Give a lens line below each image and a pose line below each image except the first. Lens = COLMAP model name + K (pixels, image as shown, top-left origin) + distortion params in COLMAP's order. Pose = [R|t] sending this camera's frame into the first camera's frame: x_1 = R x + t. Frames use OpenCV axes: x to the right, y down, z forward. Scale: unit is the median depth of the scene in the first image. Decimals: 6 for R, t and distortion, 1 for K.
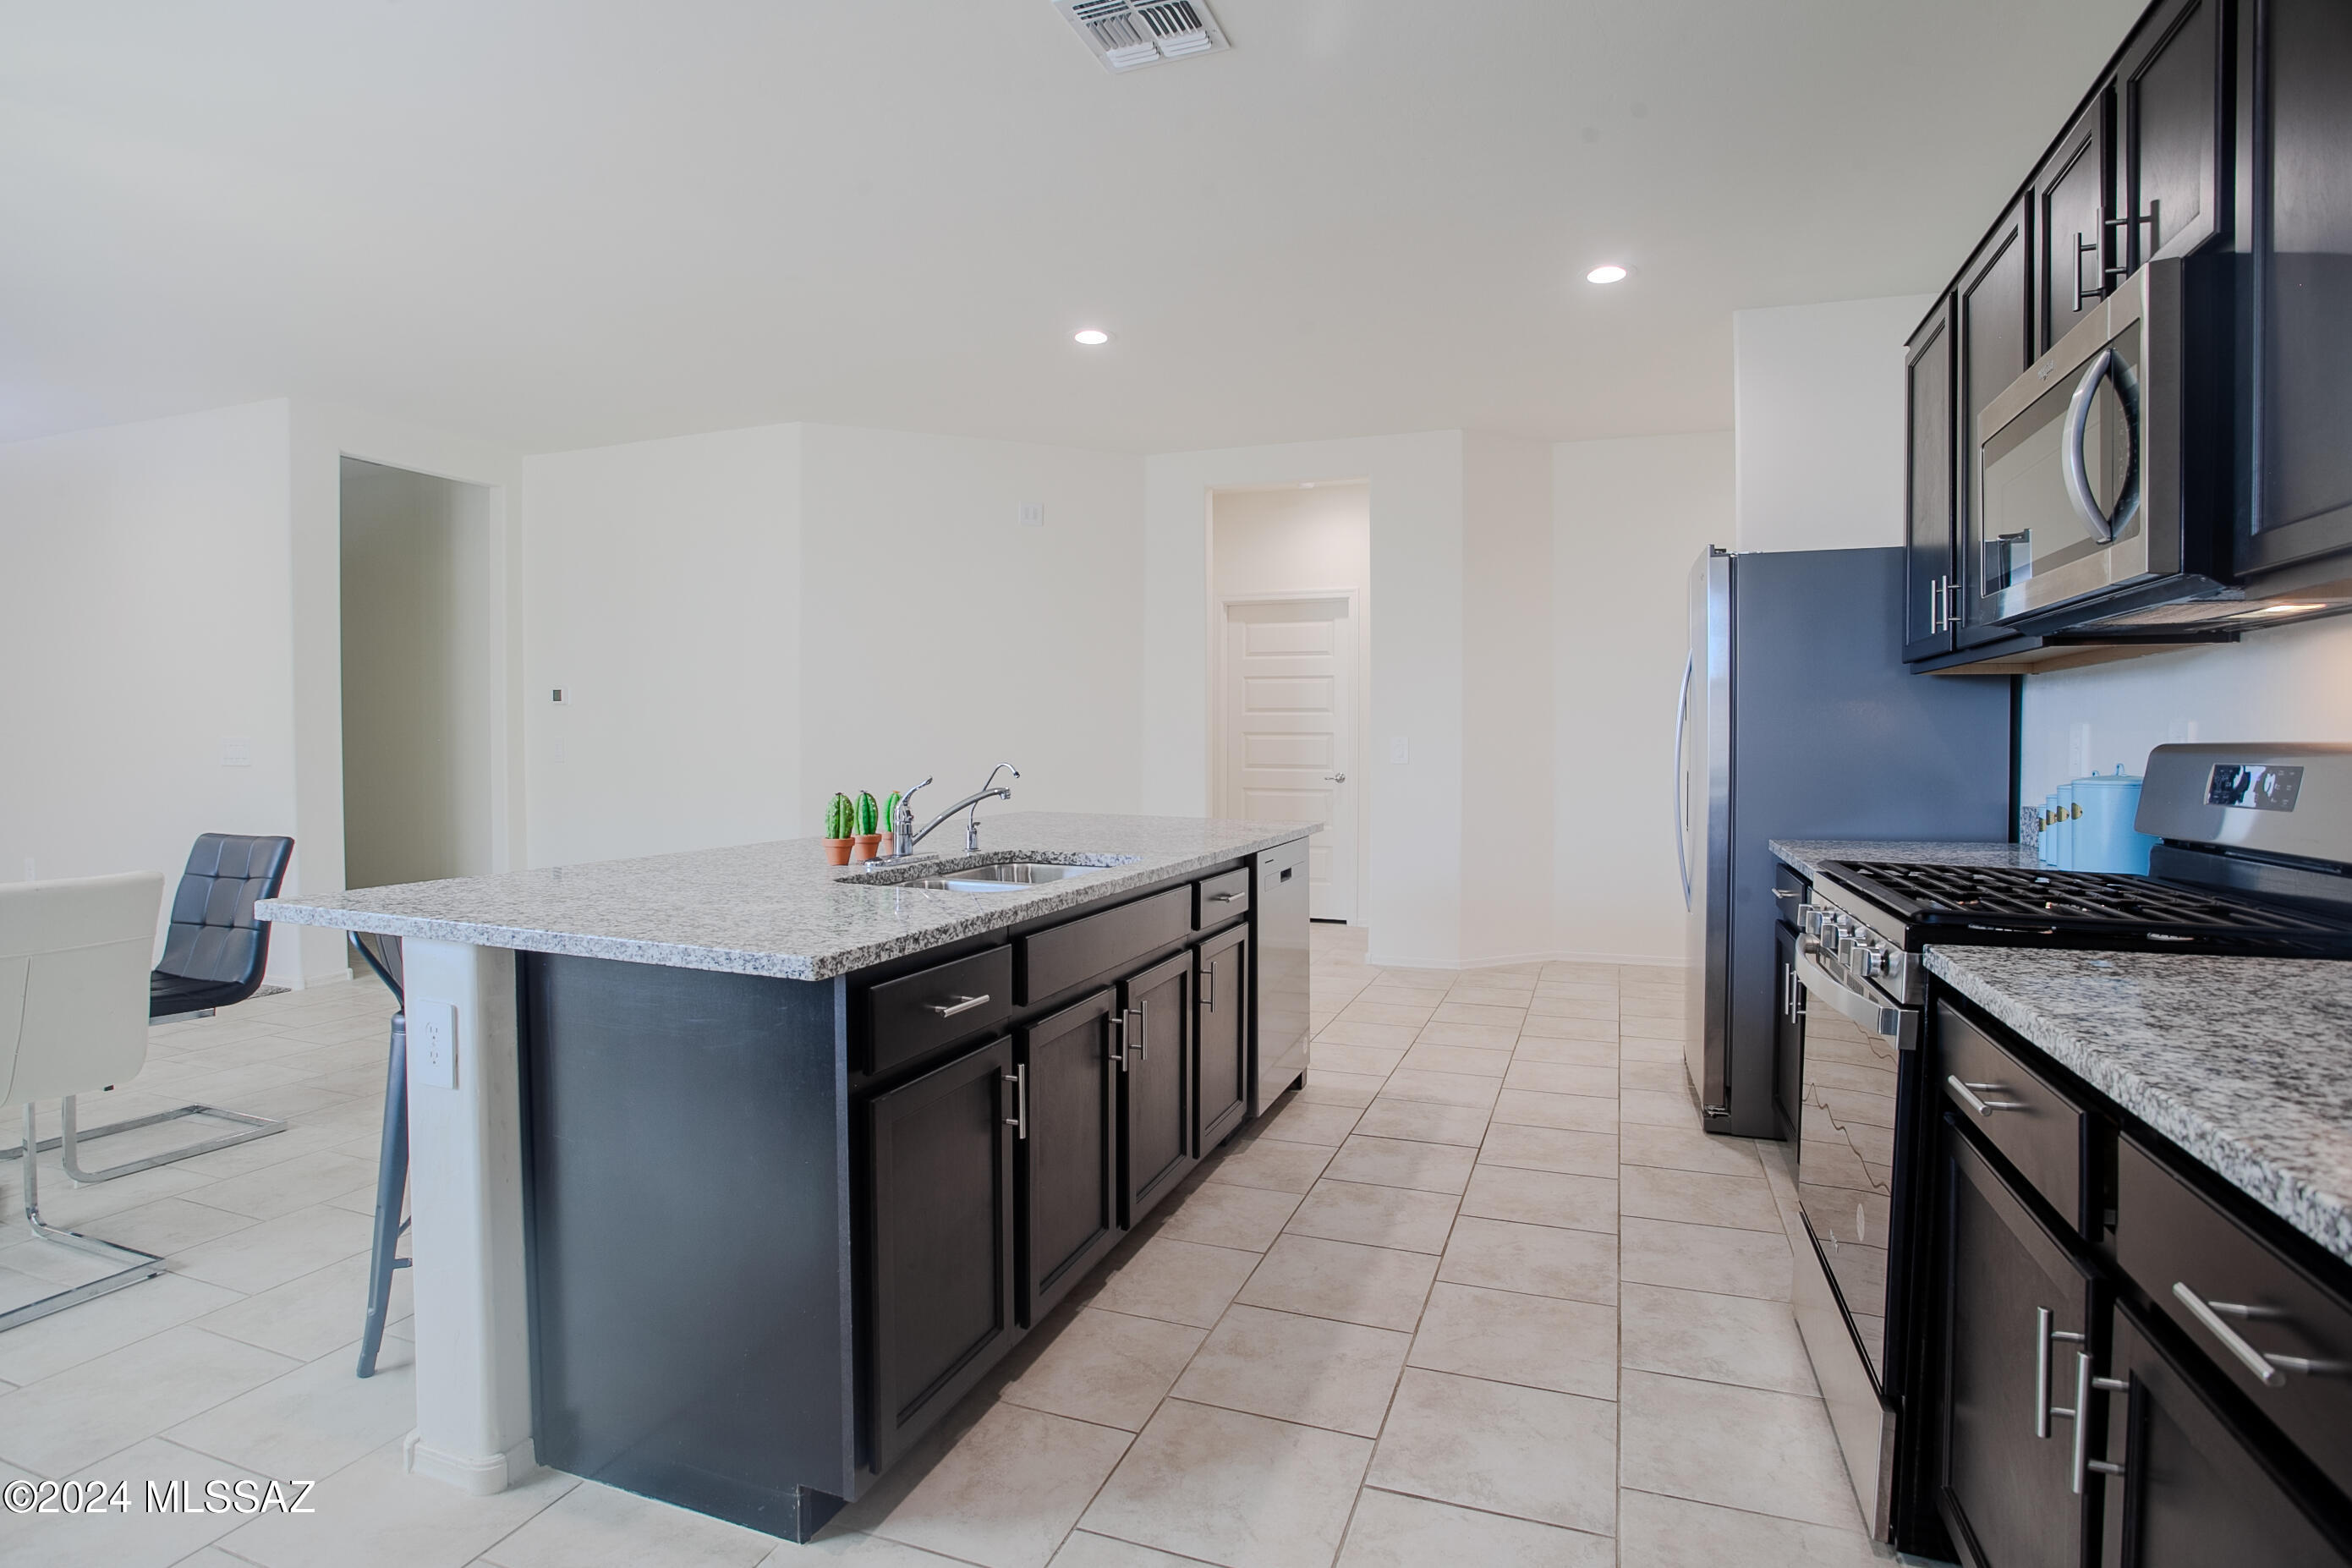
lens RADIAL K [[1182.3, 0, 1173.4], [0, 1182.3, 775.6], [0, 0, 1]] dist [-0.071664, 0.033480]
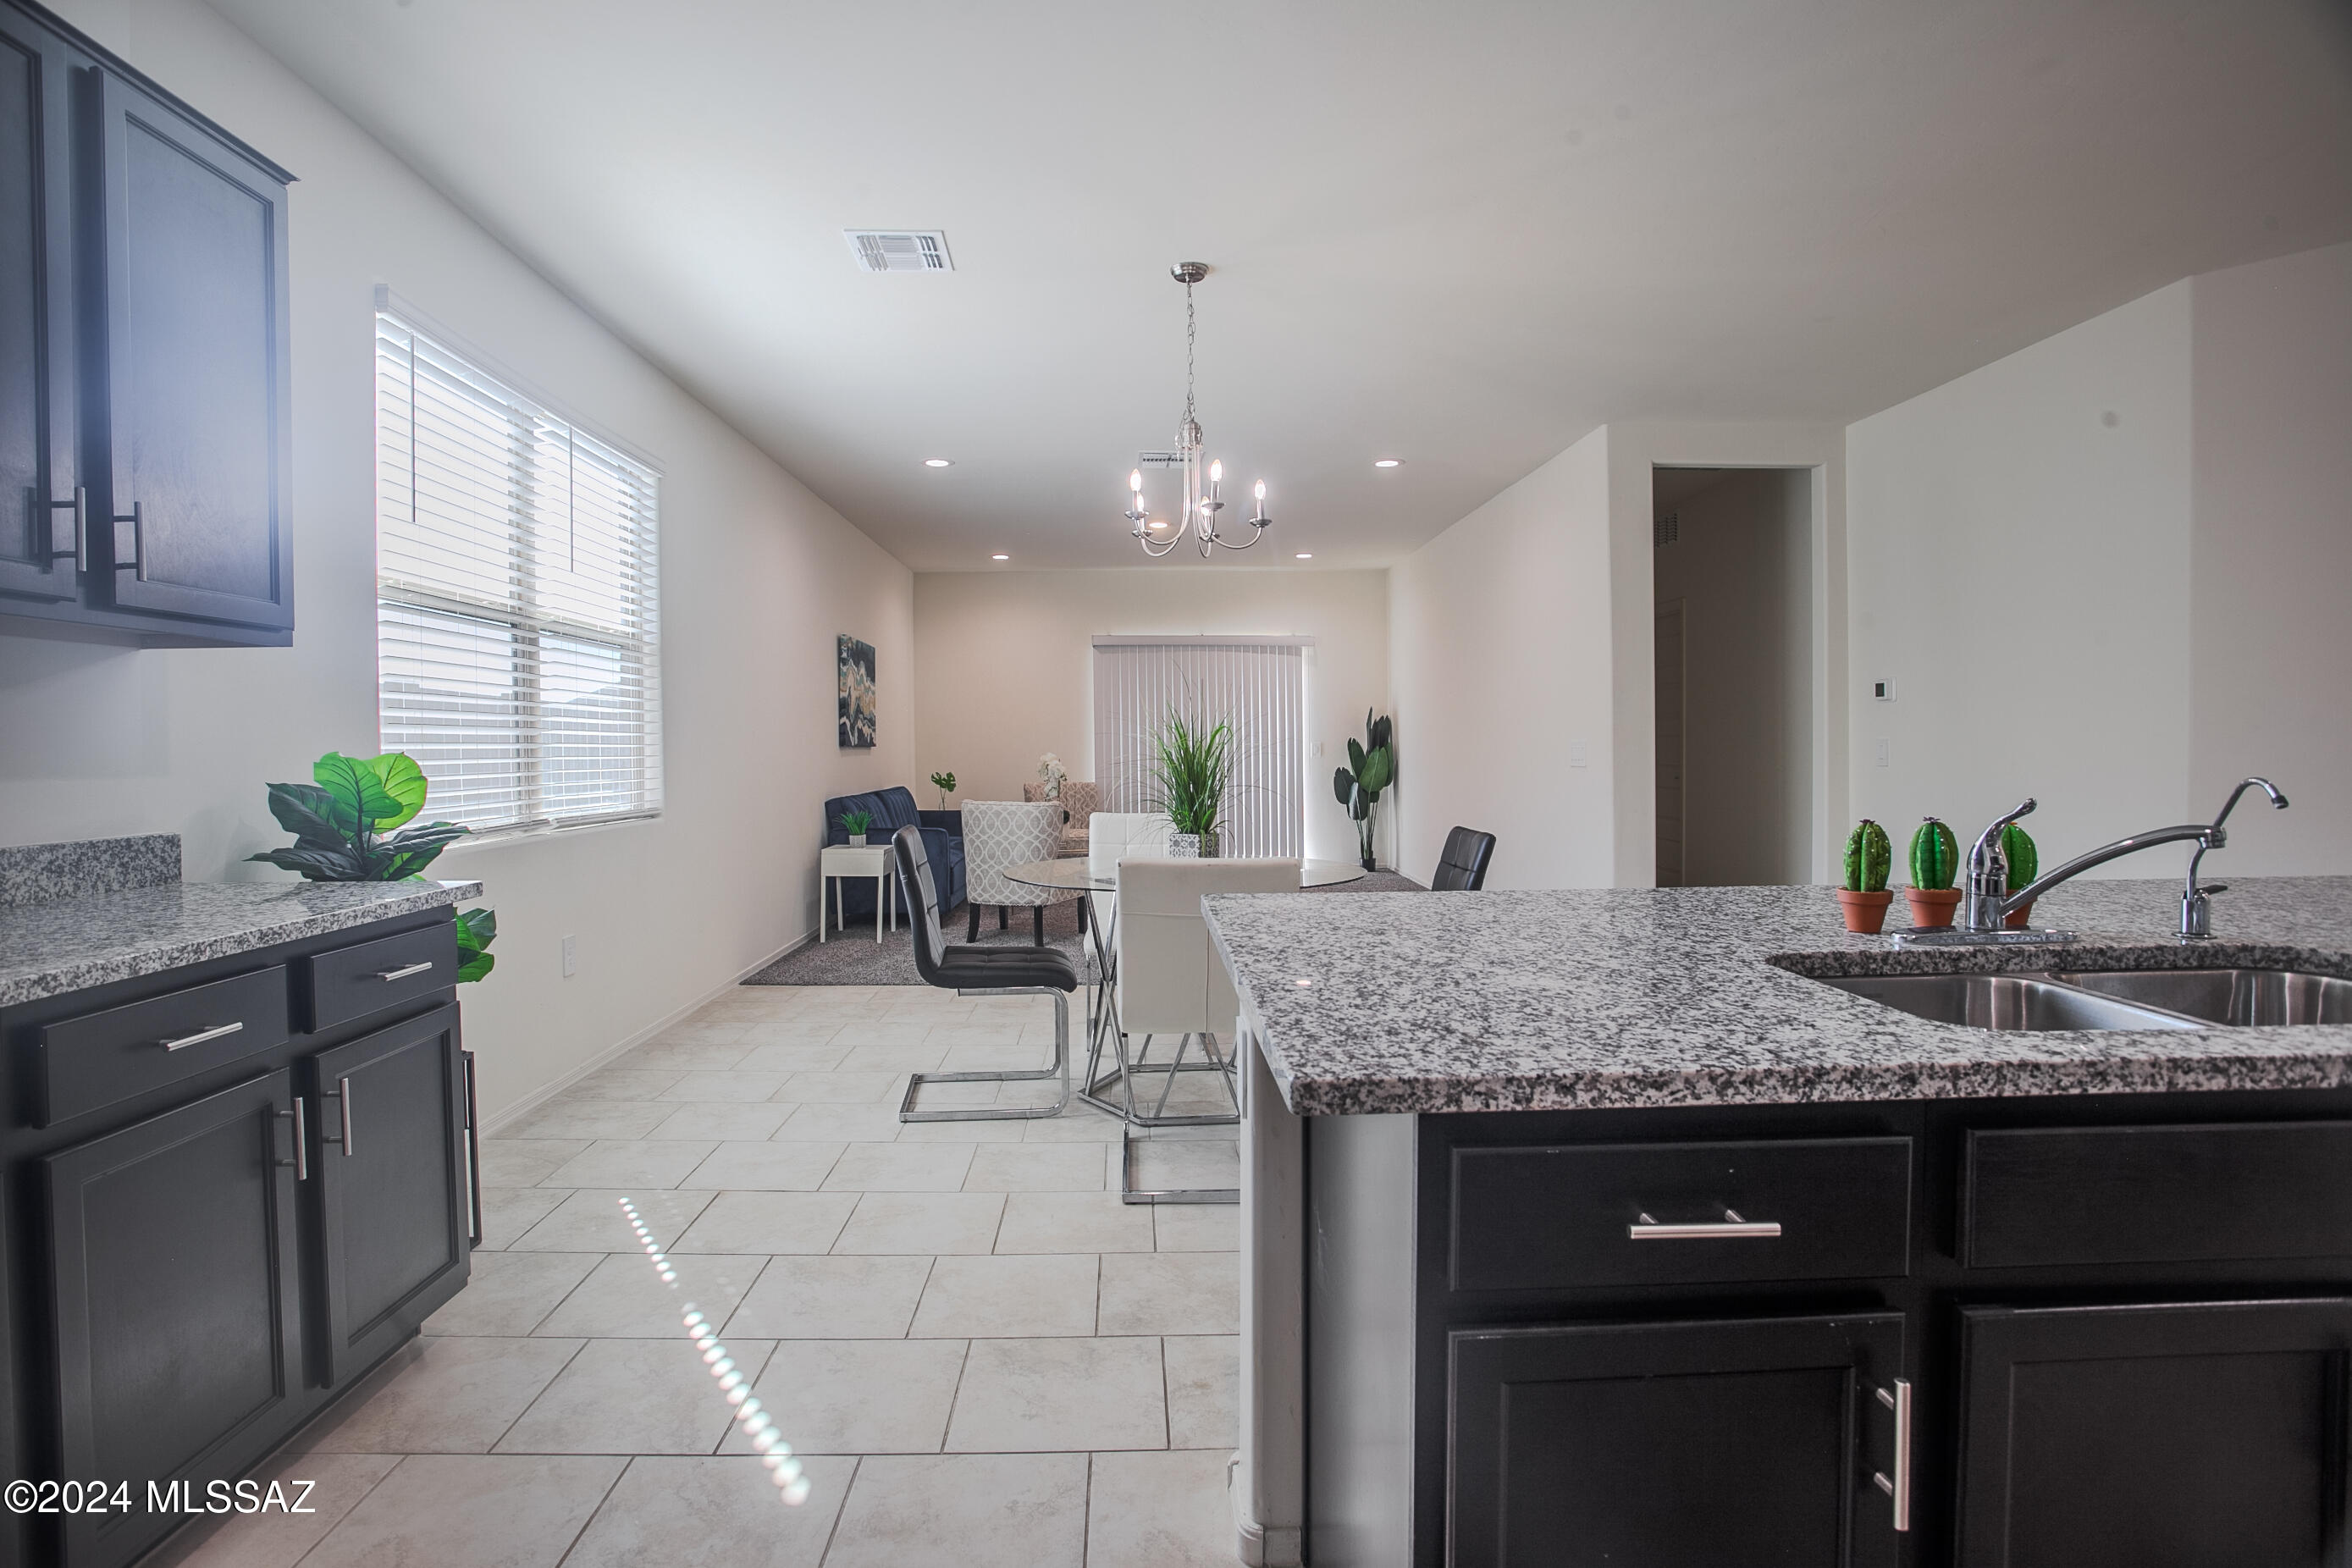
lens RADIAL K [[1182.3, 0, 1173.4], [0, 1182.3, 775.6], [0, 0, 1]] dist [-0.071664, 0.033480]
pose [[0.393721, 0.017449, -0.919064, 0.146897], [-0.019660, 0.999751, 0.010559, -0.007950], [0.919020, 0.013911, 0.393966, 0.407554]]
